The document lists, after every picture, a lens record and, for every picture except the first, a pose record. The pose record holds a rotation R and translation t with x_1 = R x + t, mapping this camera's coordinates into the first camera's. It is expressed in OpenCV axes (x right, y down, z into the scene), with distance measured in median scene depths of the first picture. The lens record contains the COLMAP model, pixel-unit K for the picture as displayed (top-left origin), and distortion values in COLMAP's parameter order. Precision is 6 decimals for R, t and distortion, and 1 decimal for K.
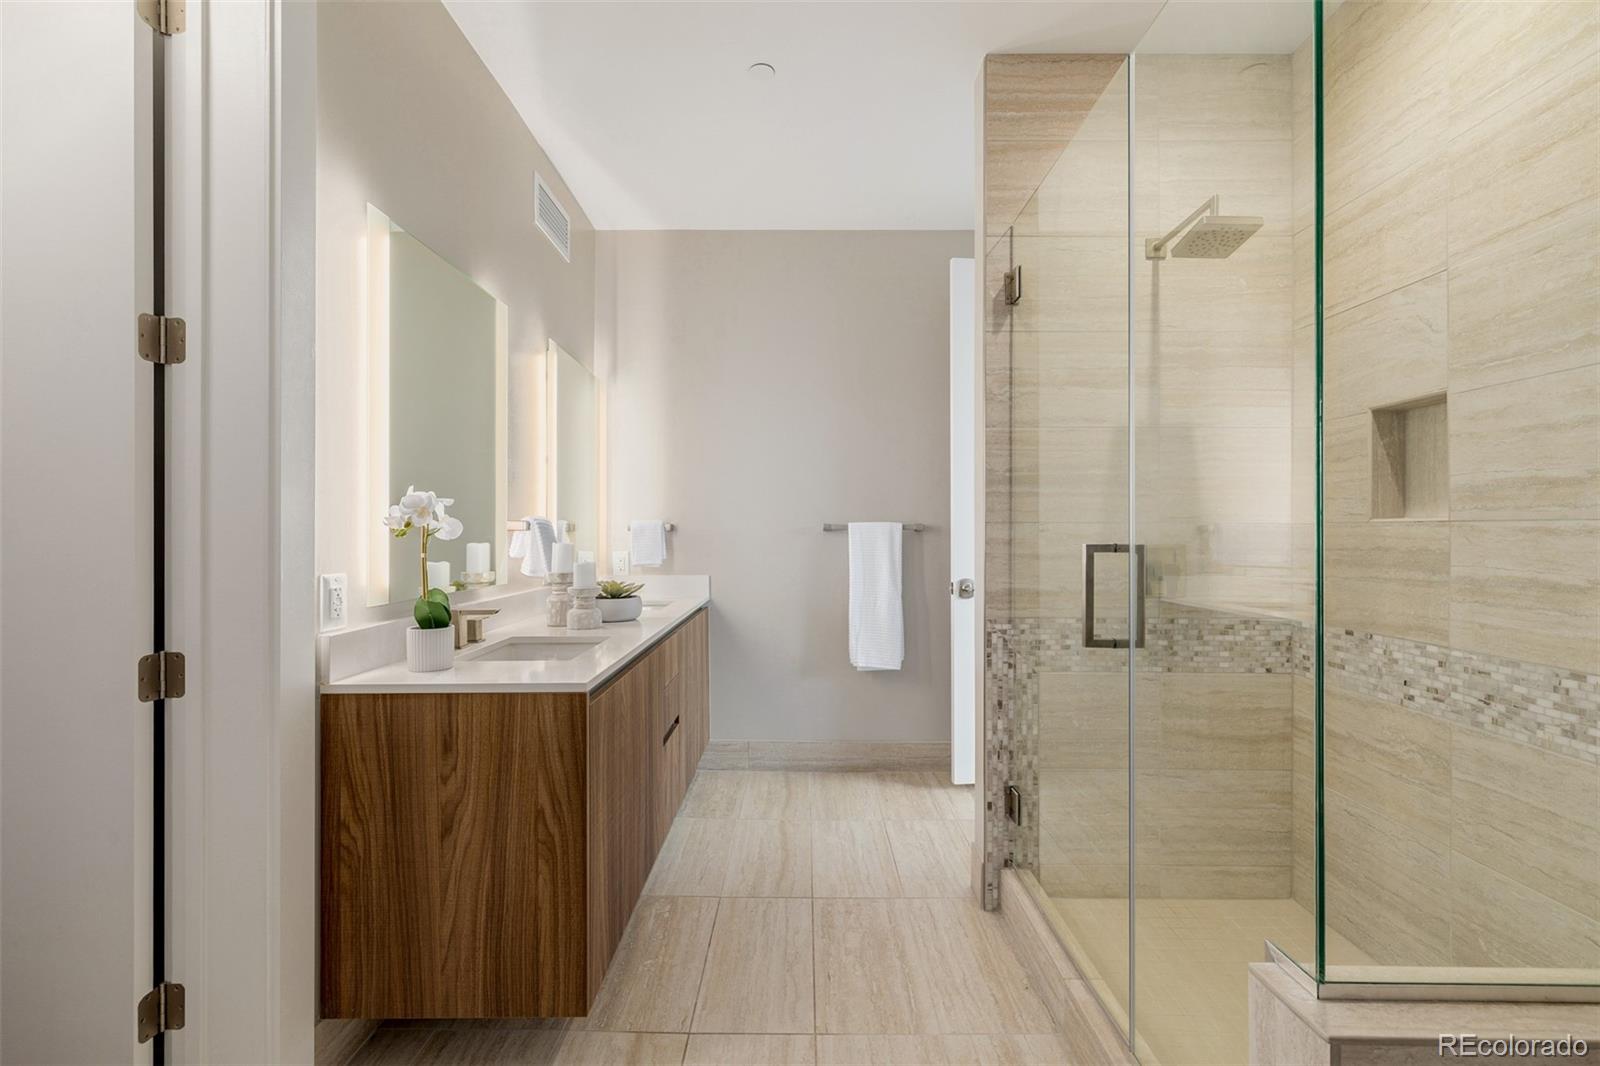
lens RADIAL K [[676.0, 0, 800.0], [0, 676.0, 533.0], [0, 0, 1]] dist [-0.002562, -0.000192]
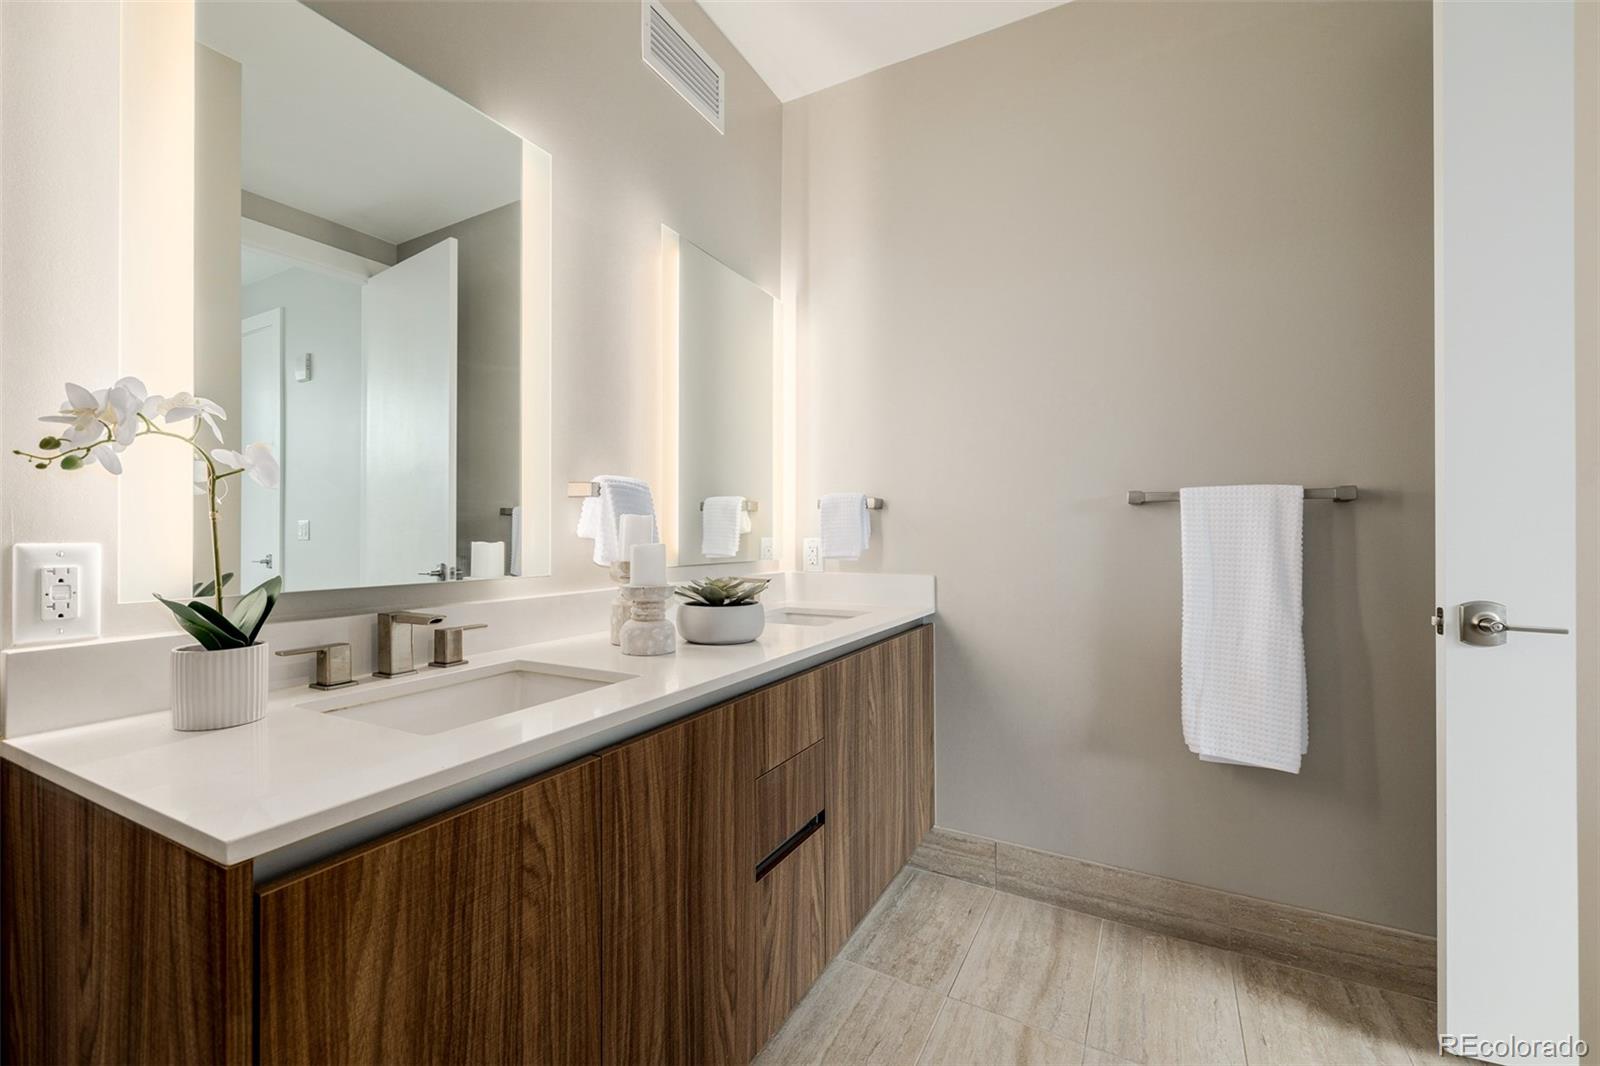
lens RADIAL K [[687.1, 0, 765.5], [0, 687.1, 529.9], [0, 0, 1]] dist [0.000670, 0.000059]
pose [[0.869642, 0.000900, -0.493682, 0.084455], [-0.002826, 0.999991, -0.003155, 0.033626], [0.493675, 0.004139, 0.869637, 0.542585]]
